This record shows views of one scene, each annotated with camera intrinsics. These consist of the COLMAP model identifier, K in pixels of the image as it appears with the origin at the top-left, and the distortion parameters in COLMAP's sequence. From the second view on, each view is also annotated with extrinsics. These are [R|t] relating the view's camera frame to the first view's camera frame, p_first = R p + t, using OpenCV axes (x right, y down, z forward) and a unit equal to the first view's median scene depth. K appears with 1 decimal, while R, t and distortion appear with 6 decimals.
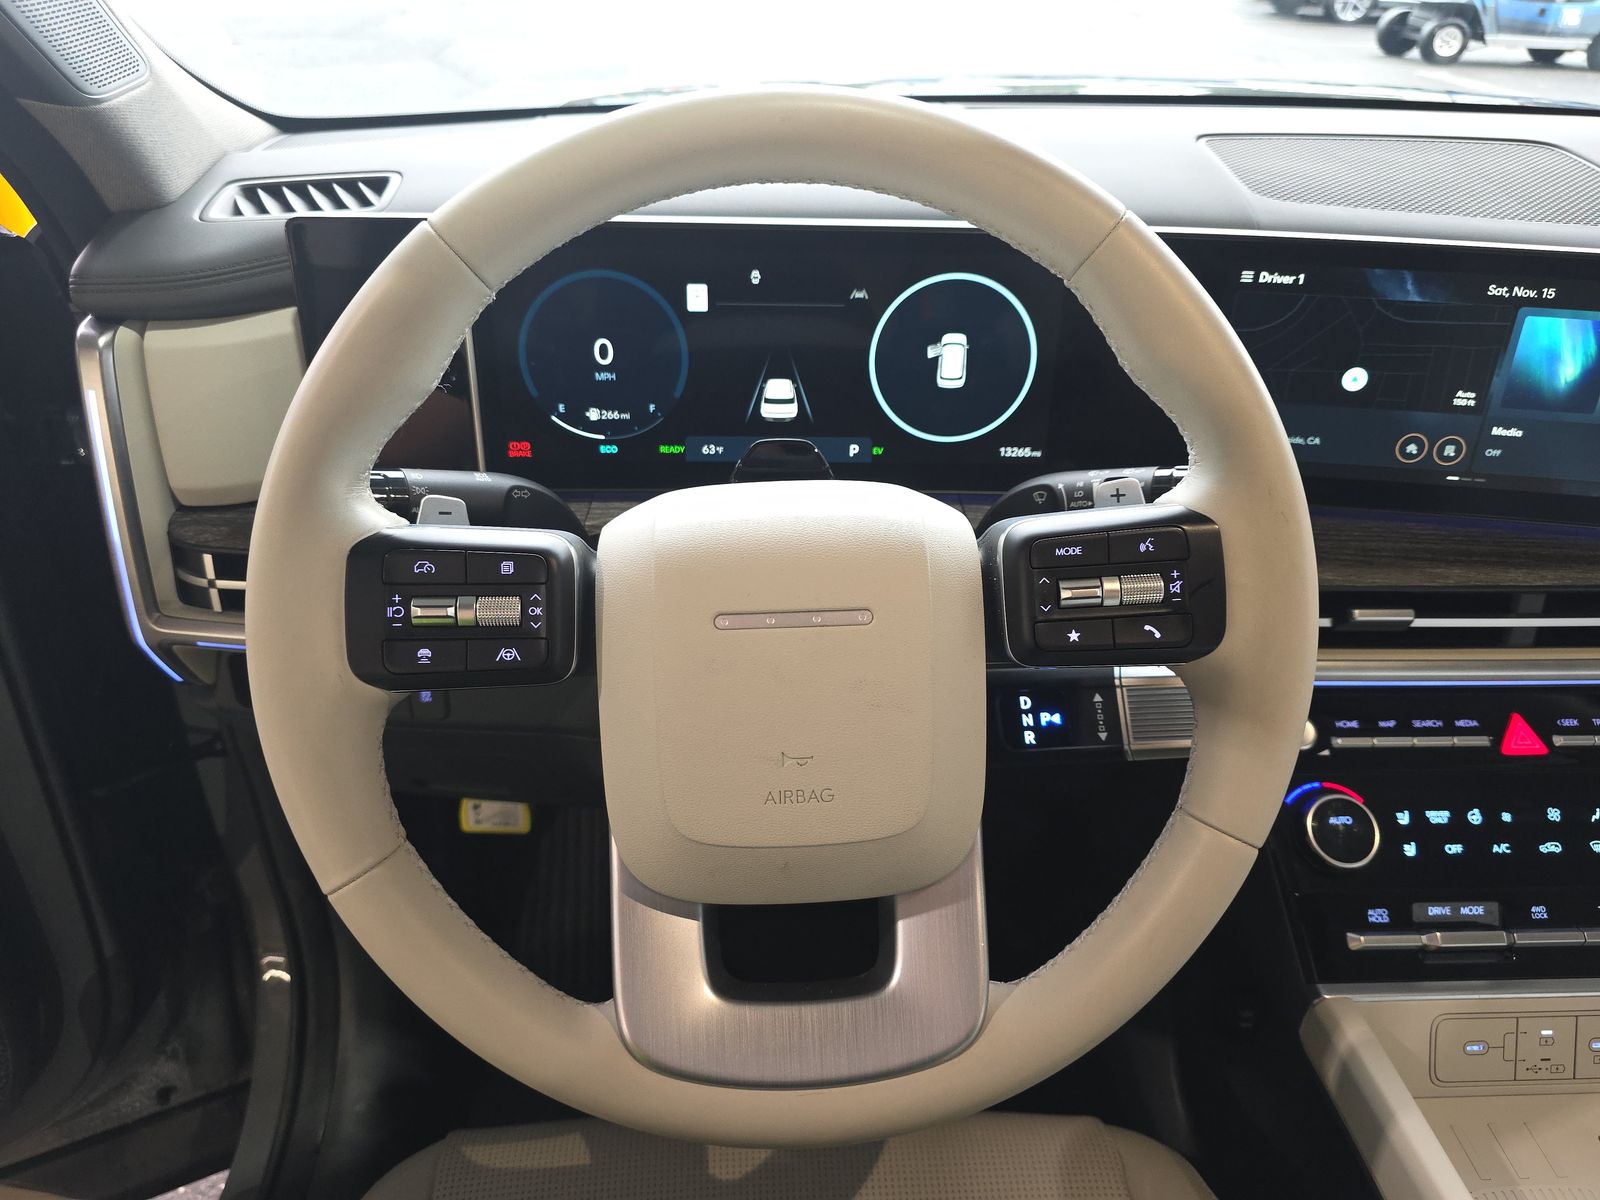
lens RADIAL K [[1054.6, 0, 742.0], [0, 1054.6, 571.6], [0, 0, 1]] dist [0.046242, -0.031105]
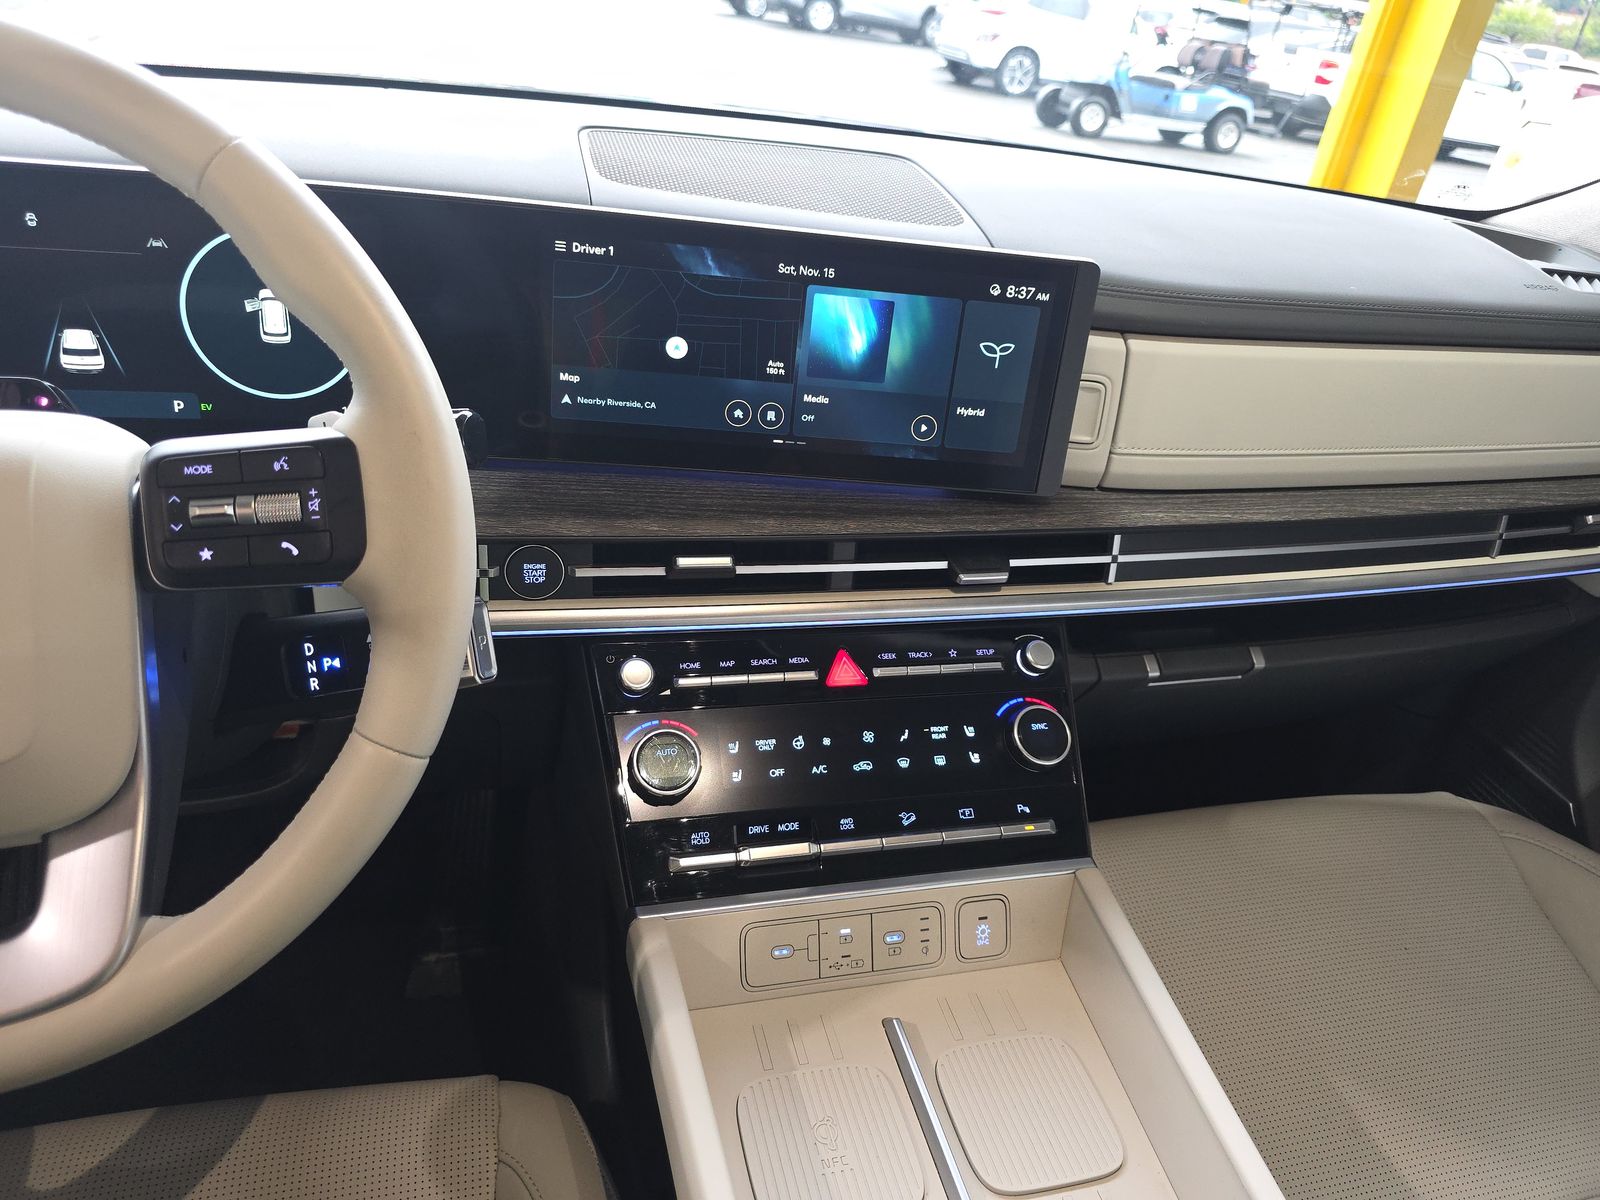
lens RADIAL K [[1054.6, 0, 799.5], [0, 1054.6, 584.2], [0, 0, 1]] dist [0.046242, -0.031105]
pose [[0.976093, -0.025750, 0.215821, 0.455708], [0.032786, 0.999039, -0.029085, 0.096709], [-0.214865, 0.035466, 0.976000, -0.071487]]
